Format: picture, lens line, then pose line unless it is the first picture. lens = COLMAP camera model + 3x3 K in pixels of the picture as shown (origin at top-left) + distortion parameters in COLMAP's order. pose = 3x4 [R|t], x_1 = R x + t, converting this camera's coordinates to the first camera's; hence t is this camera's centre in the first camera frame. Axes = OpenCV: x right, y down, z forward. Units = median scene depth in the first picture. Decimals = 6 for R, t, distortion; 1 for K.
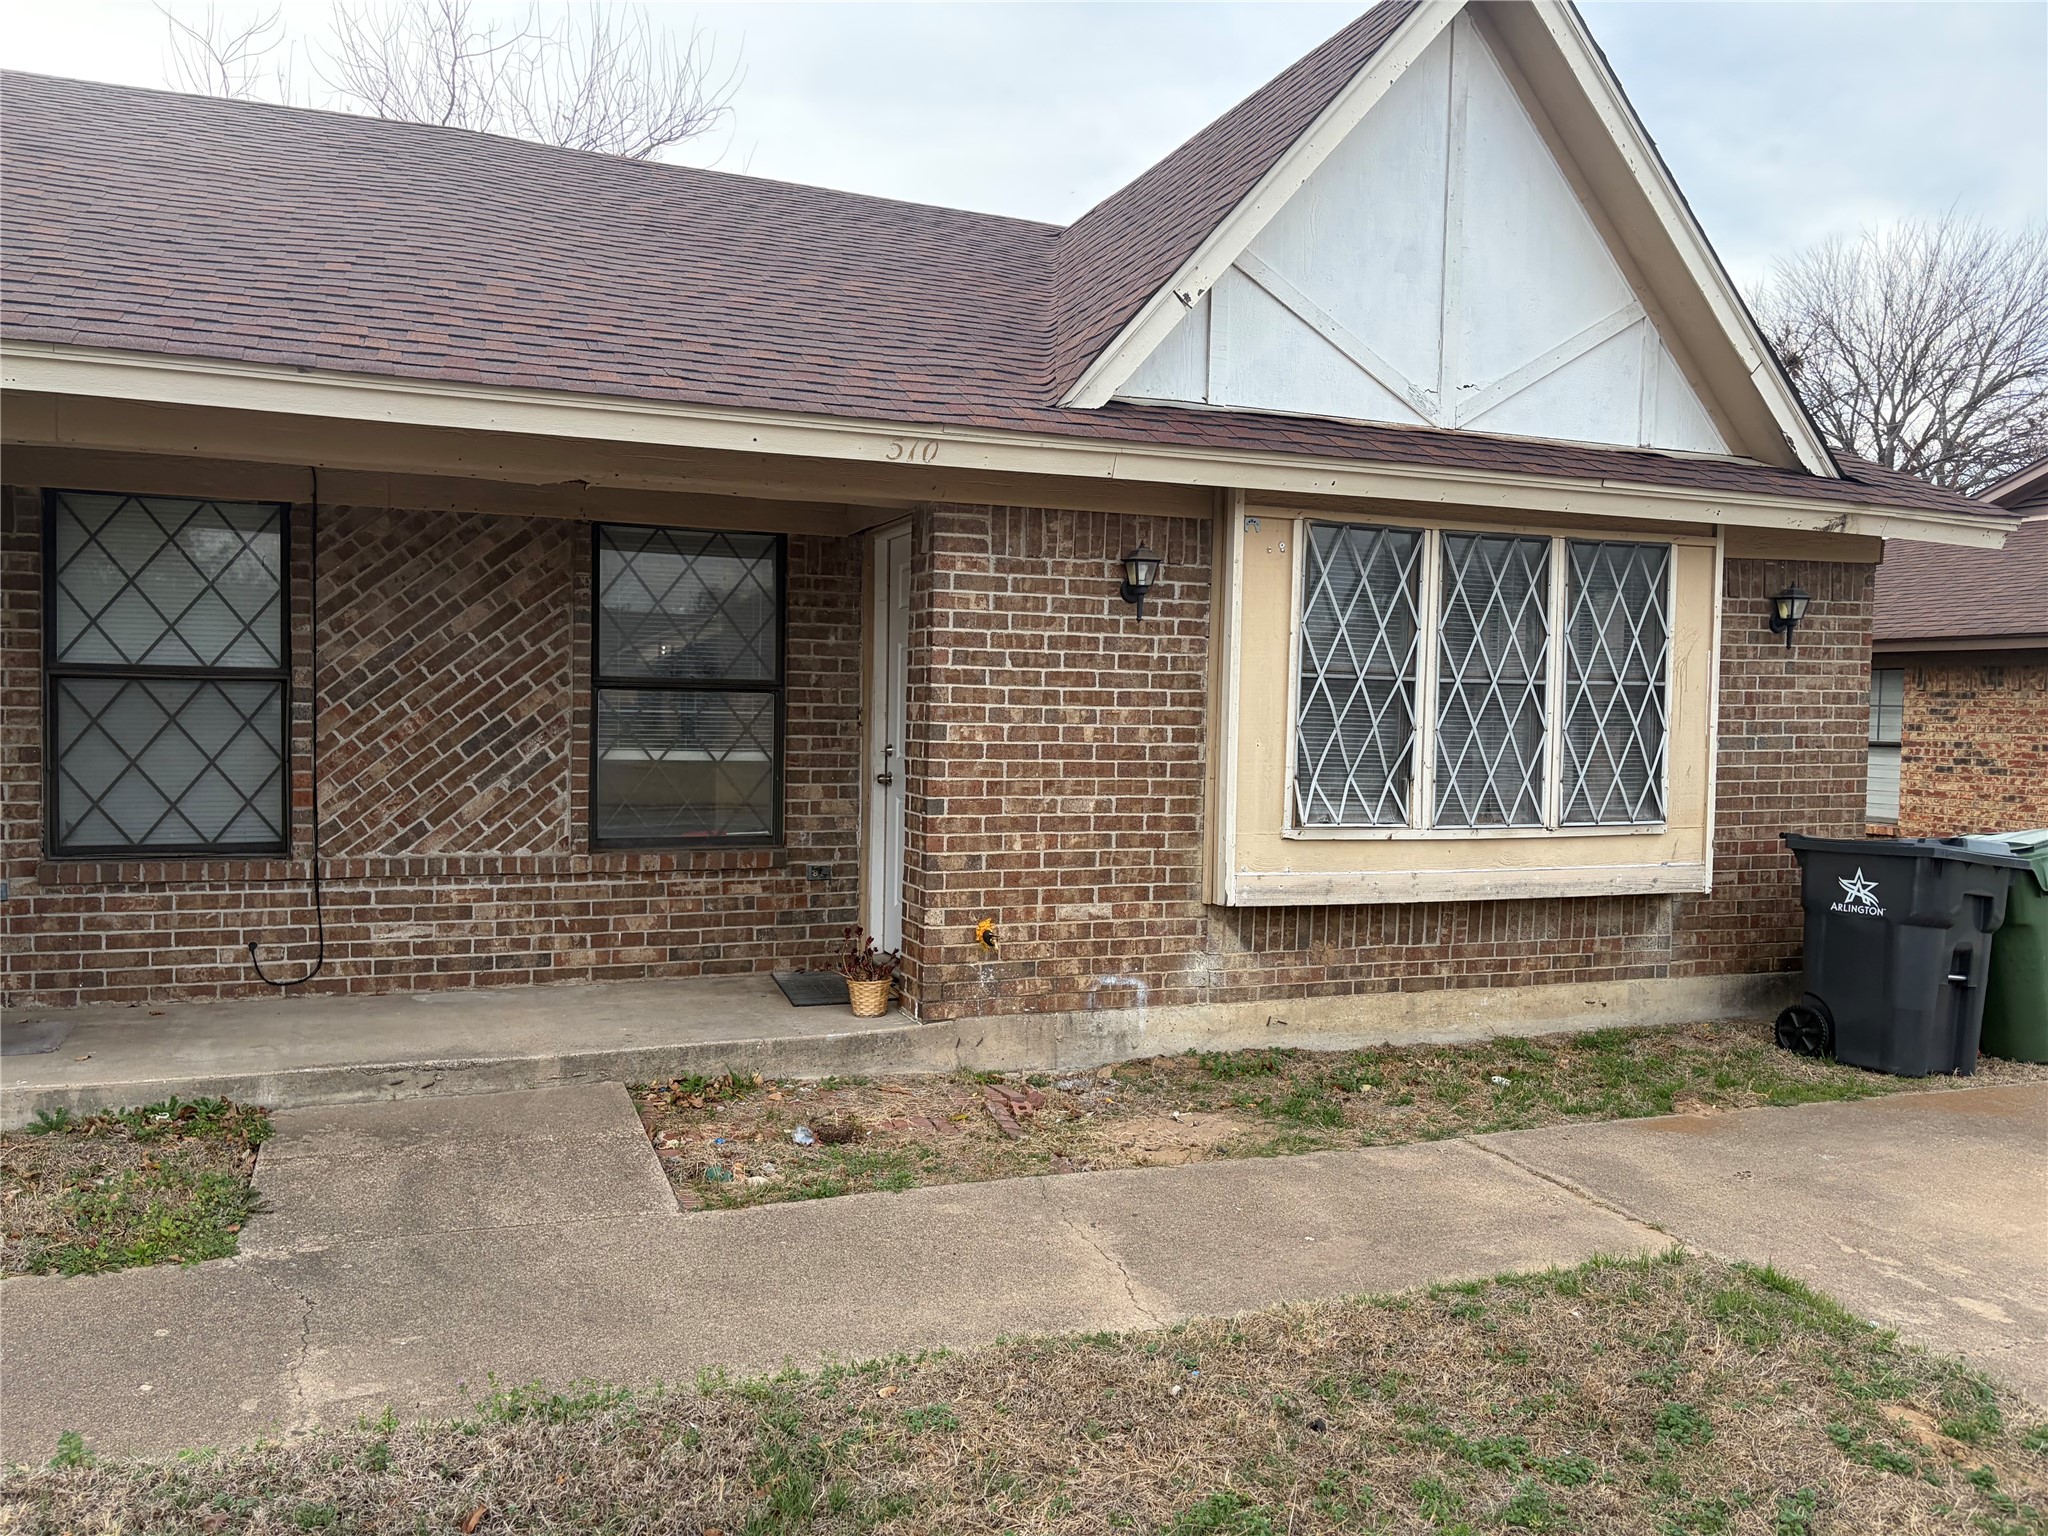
lens RADIAL K [[1548.2, 0, 1027.6], [0, 1548.2, 765.2], [0, 0, 1]] dist [0.056504, -0.067649]
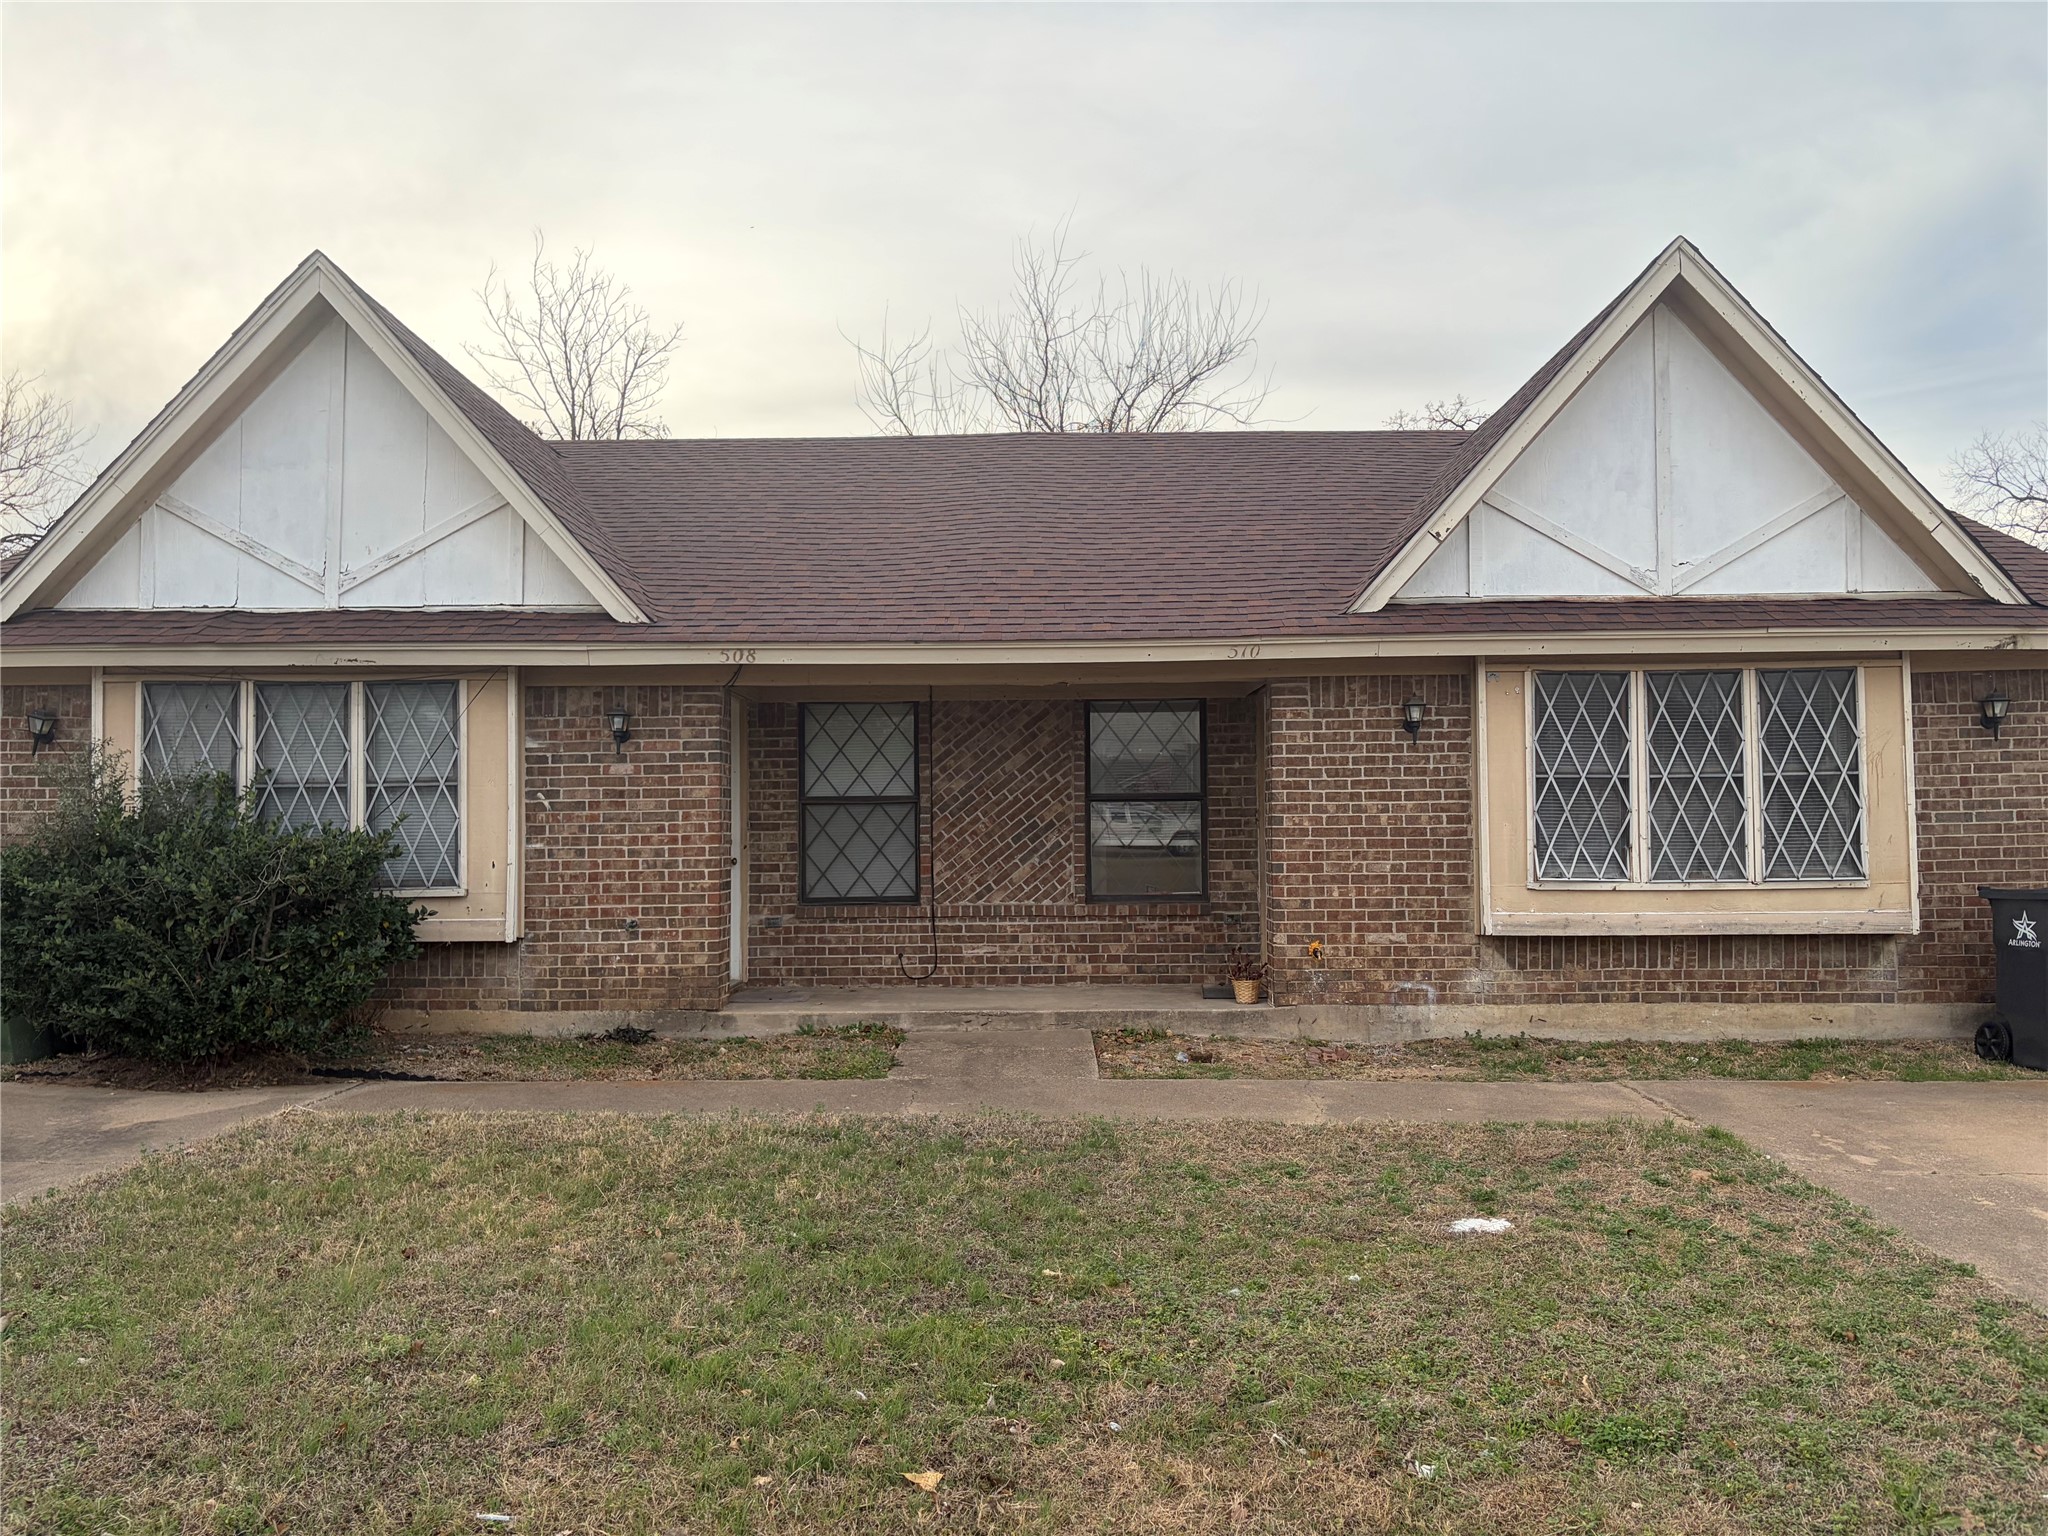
lens RADIAL K [[1548.2, 0, 1028.0], [0, 1548.2, 766.6], [0, 0, 1]] dist [0.056504, -0.067649]
pose [[0.922314, -0.041103, -0.384248, 0.293819], [0.011250, 0.996762, -0.079621, 0.043294], [0.386276, 0.069113, 0.919790, -0.523824]]
